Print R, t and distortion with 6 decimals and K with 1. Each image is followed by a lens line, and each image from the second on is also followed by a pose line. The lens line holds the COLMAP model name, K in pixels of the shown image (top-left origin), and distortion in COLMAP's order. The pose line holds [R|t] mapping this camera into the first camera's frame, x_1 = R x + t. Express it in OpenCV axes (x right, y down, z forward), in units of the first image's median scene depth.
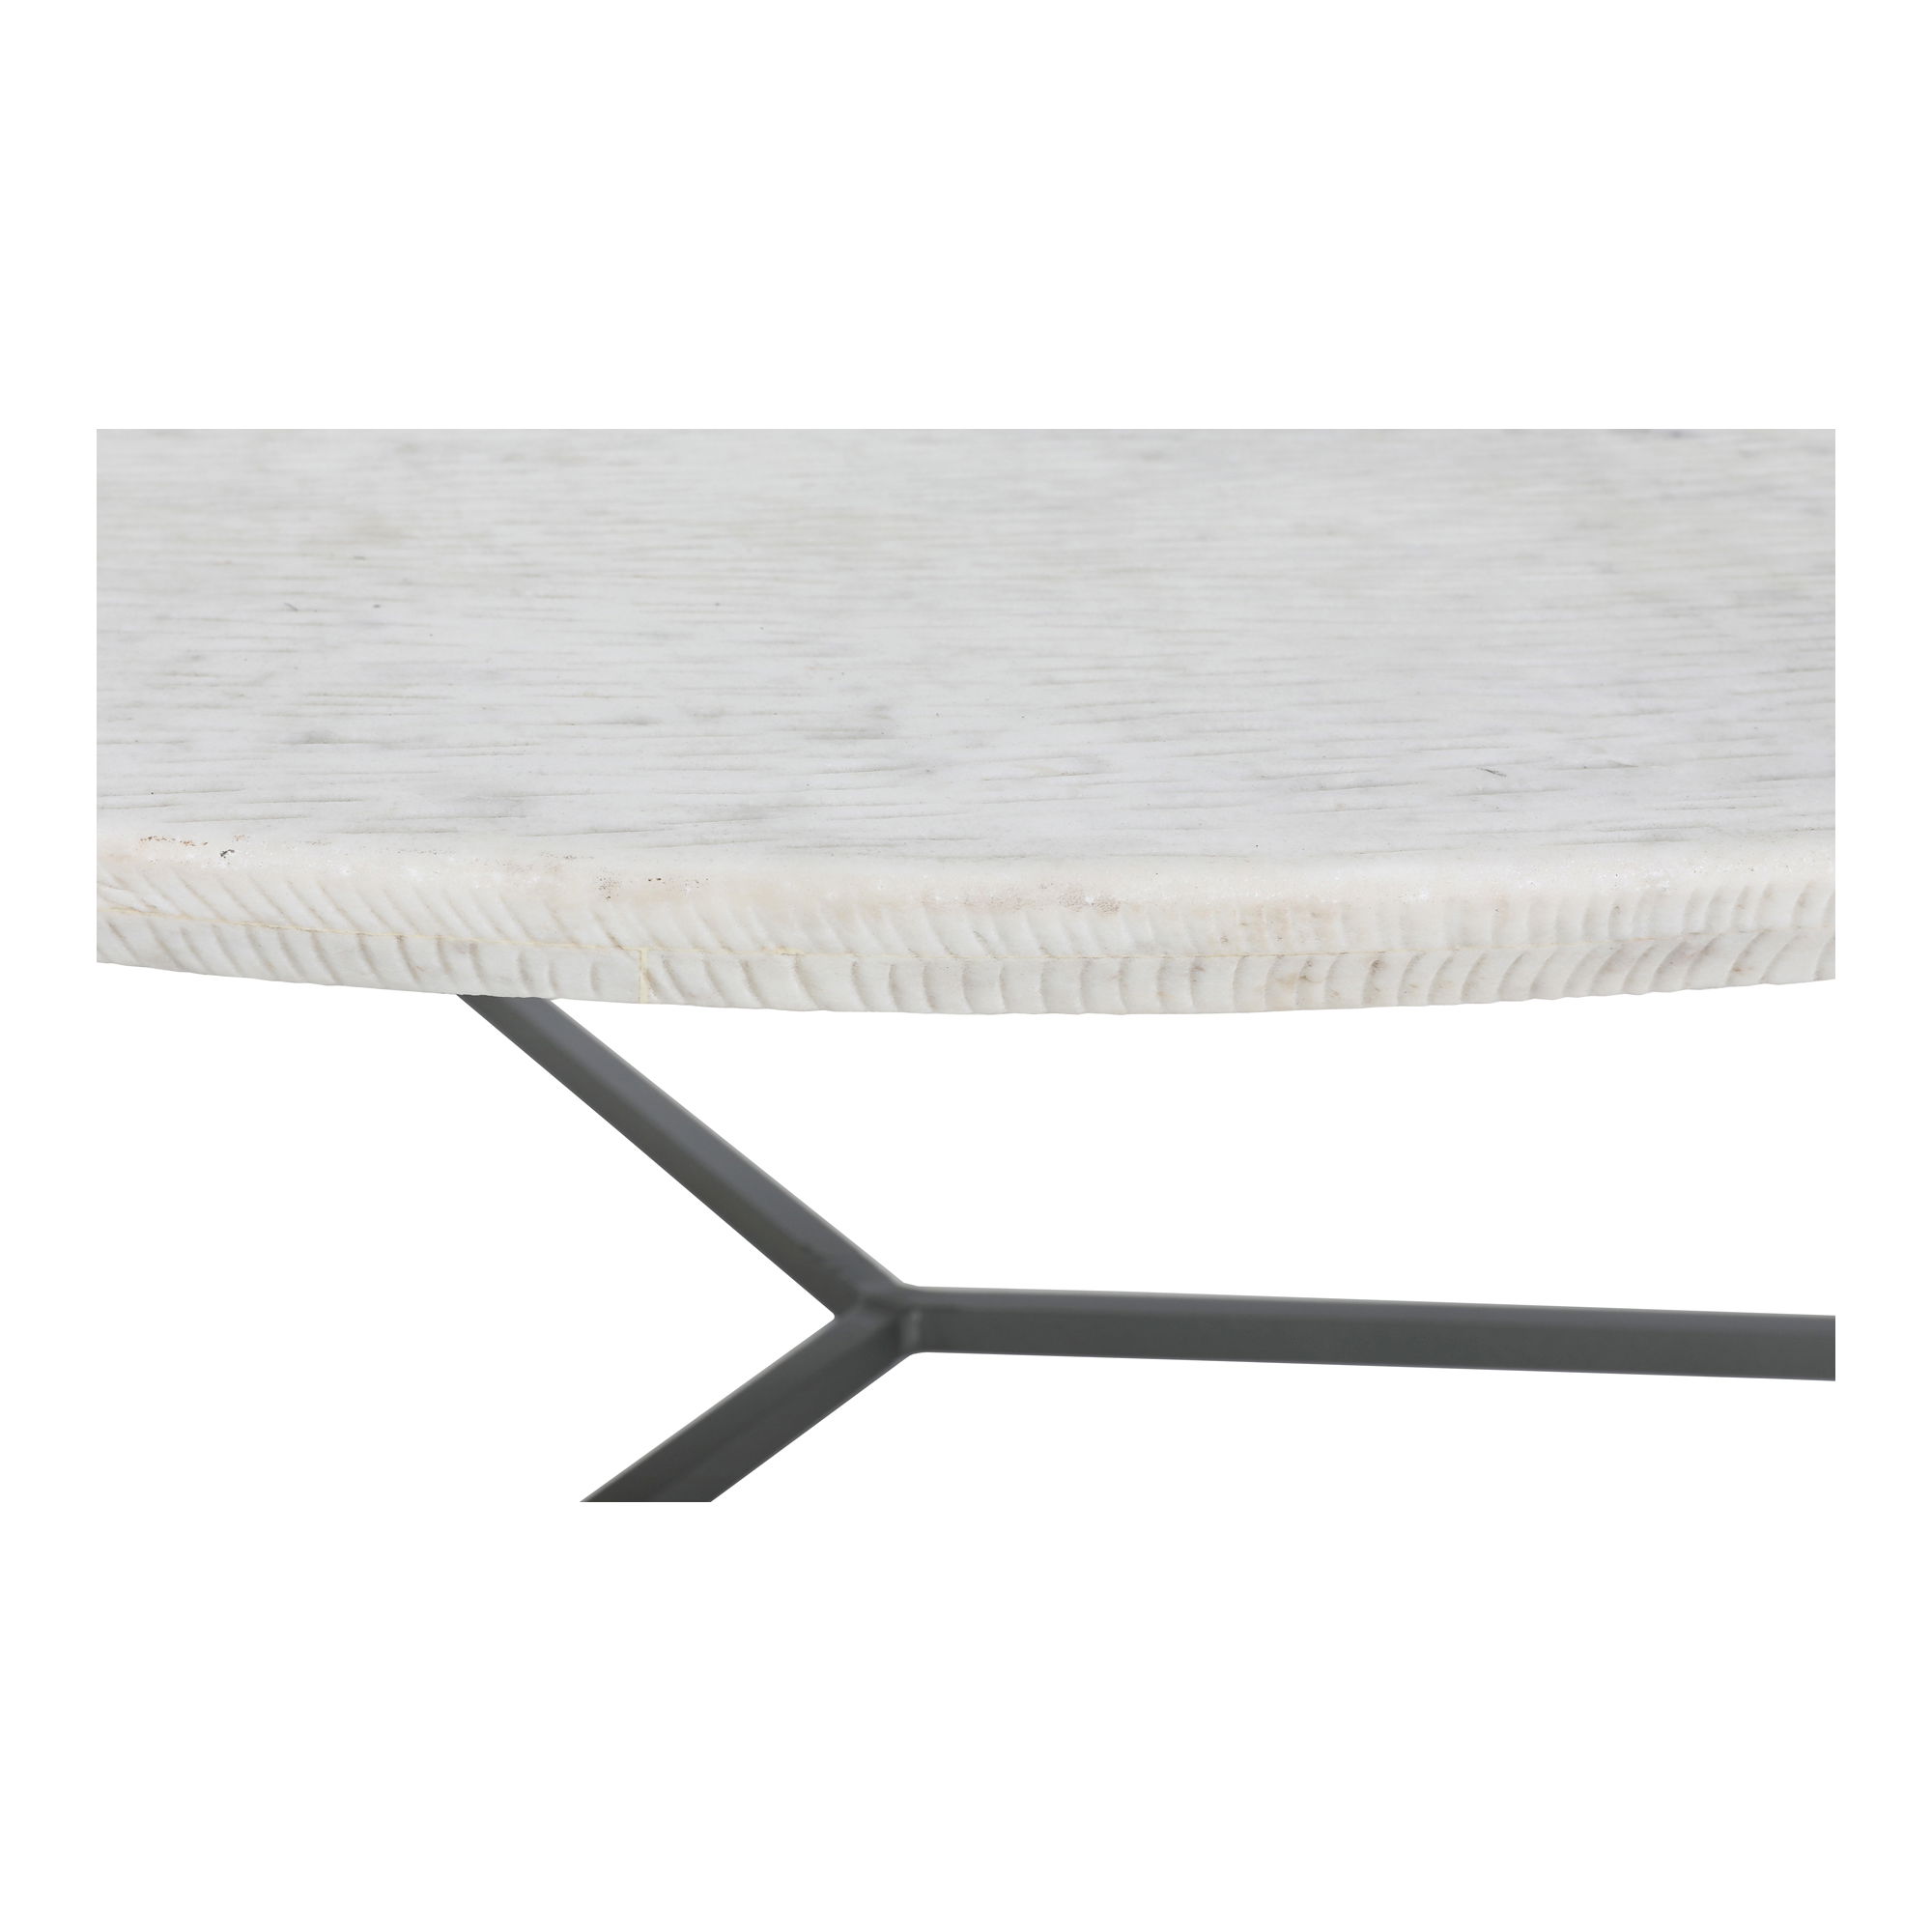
lens RADIAL K [[4678.6, 0, 878.7], [0, 4678.6, 965.5], [0, 0, 1]] dist [0.250155, 0.044087]
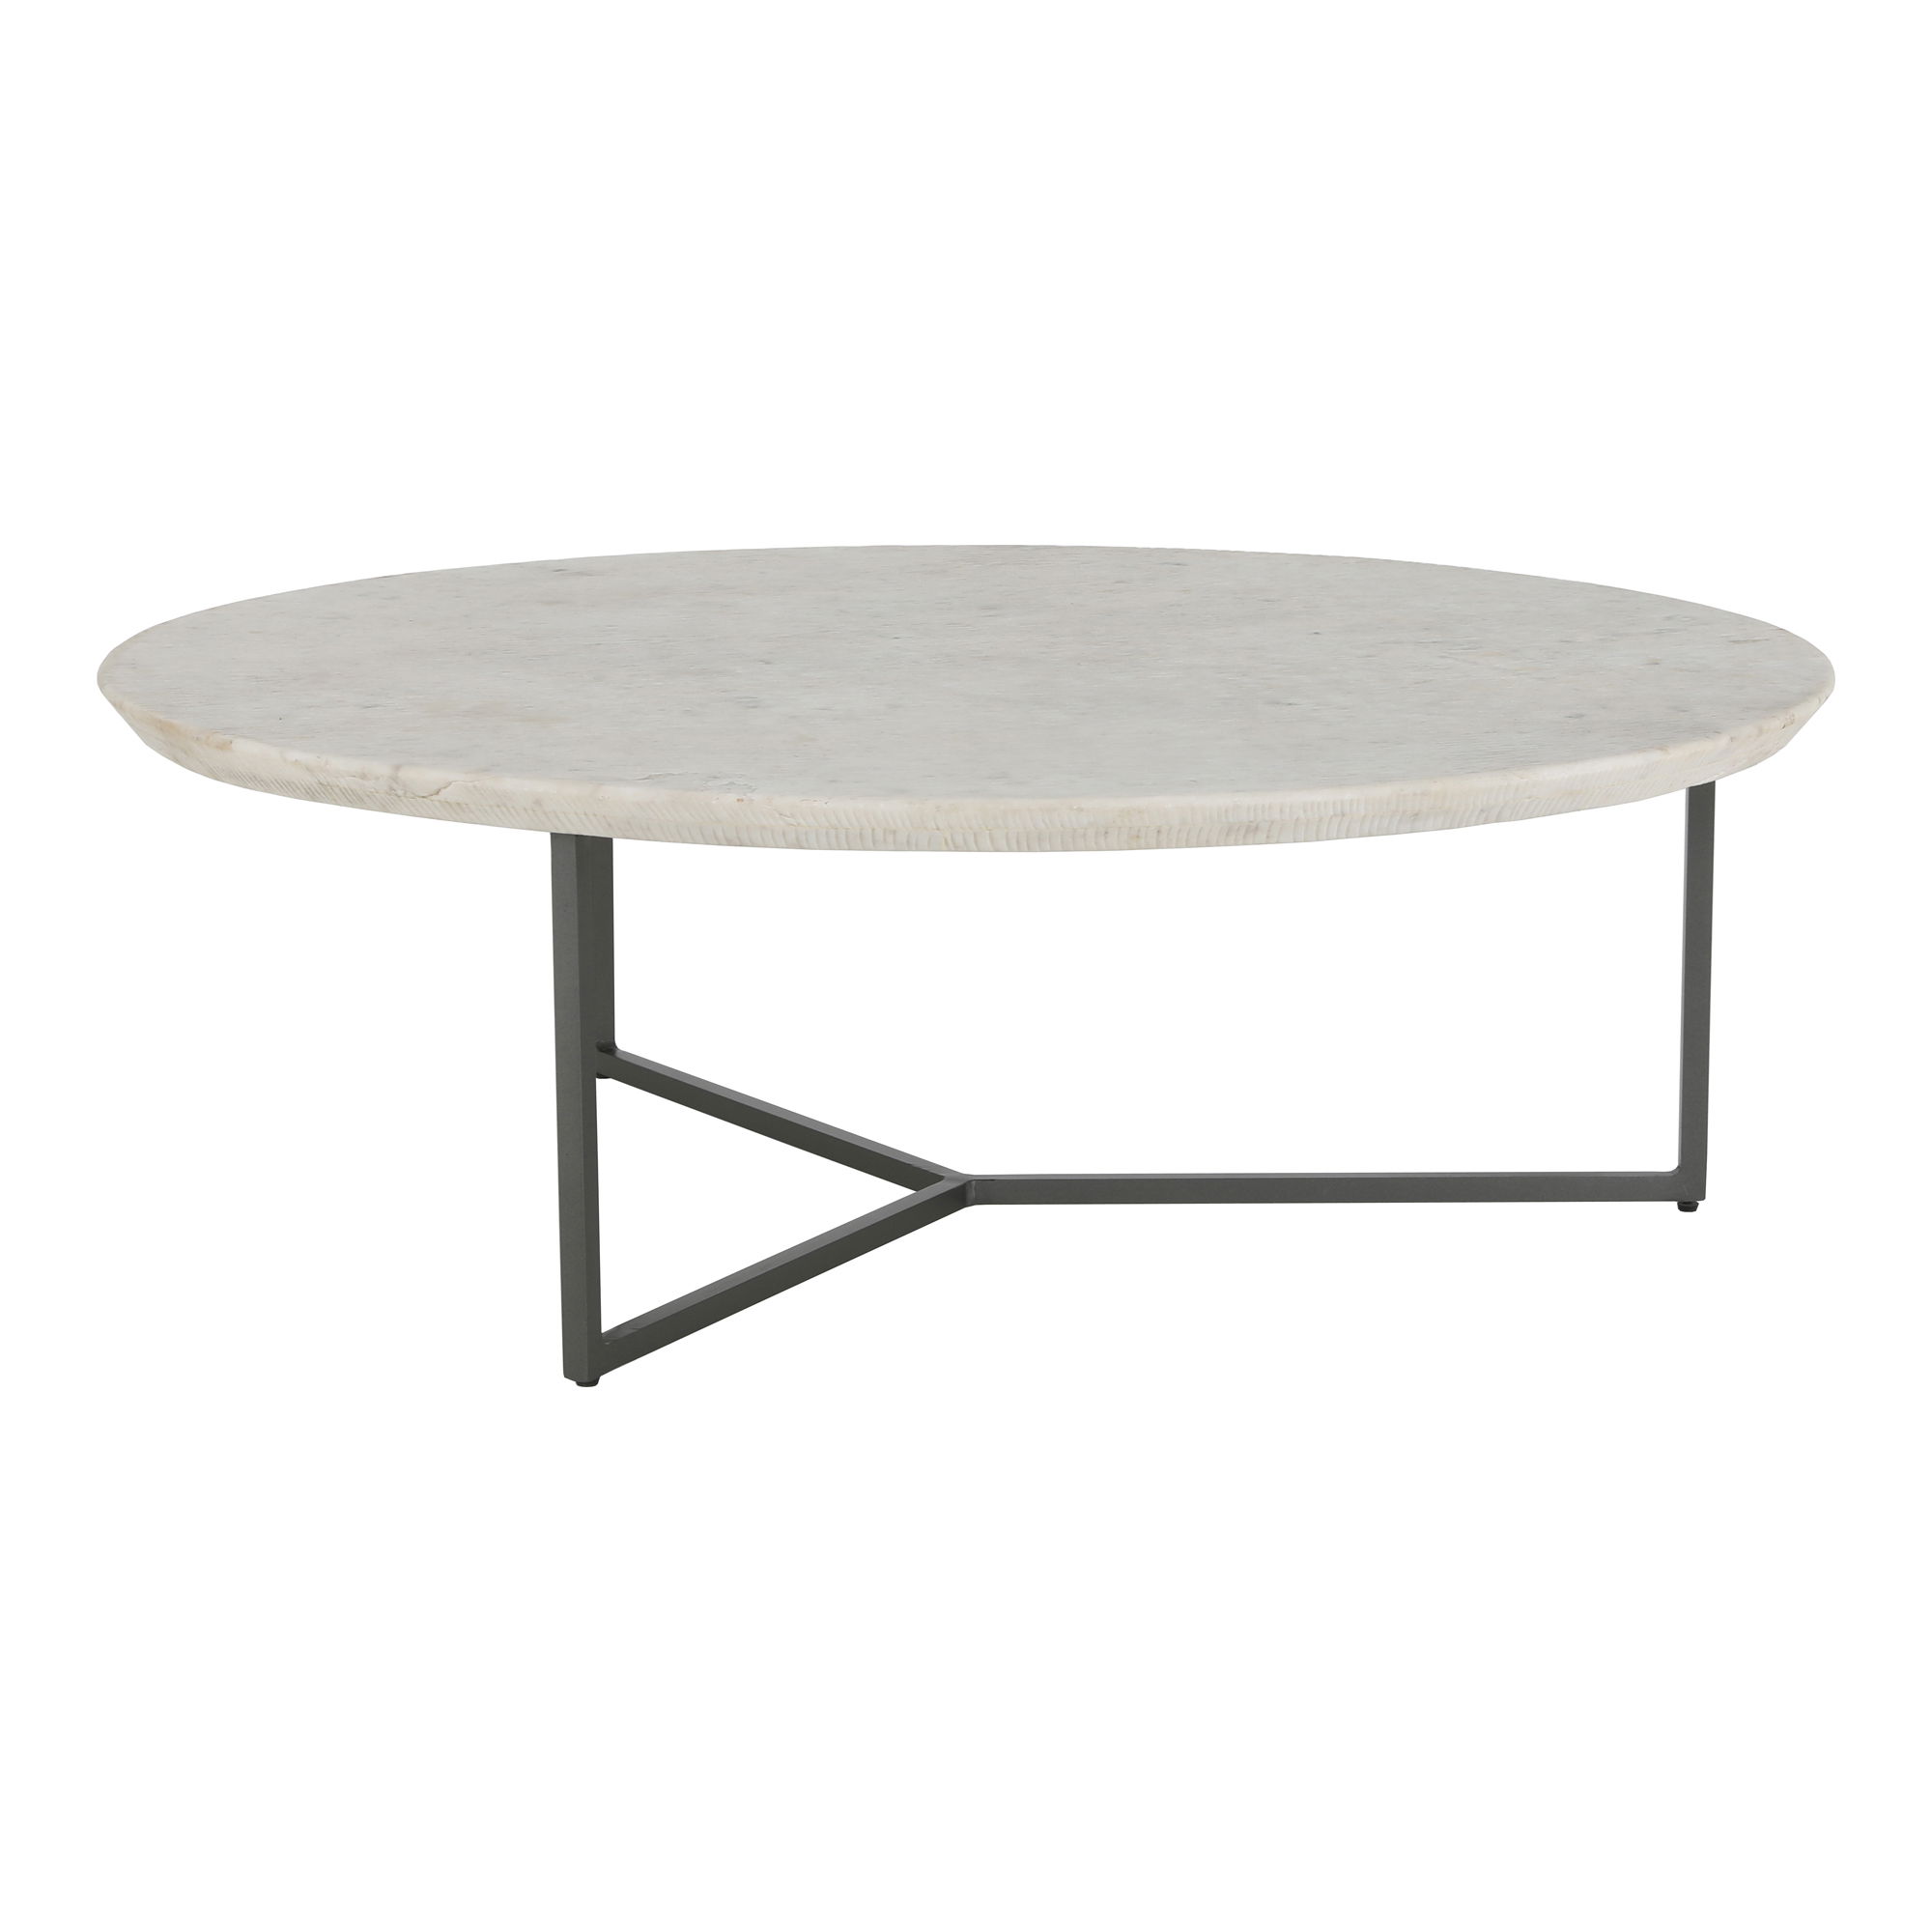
lens RADIAL K [[4591.5, 0, 966.0], [0, 4591.5, 966.0], [0, 0, 1]] dist [0.319560, 0.109602]
pose [[0.999089, -0.024813, 0.034714, -0.154098], [0.027693, 0.995988, -0.085093, 0.382096], [-0.032463, 0.085977, 0.995768, -2.340887]]
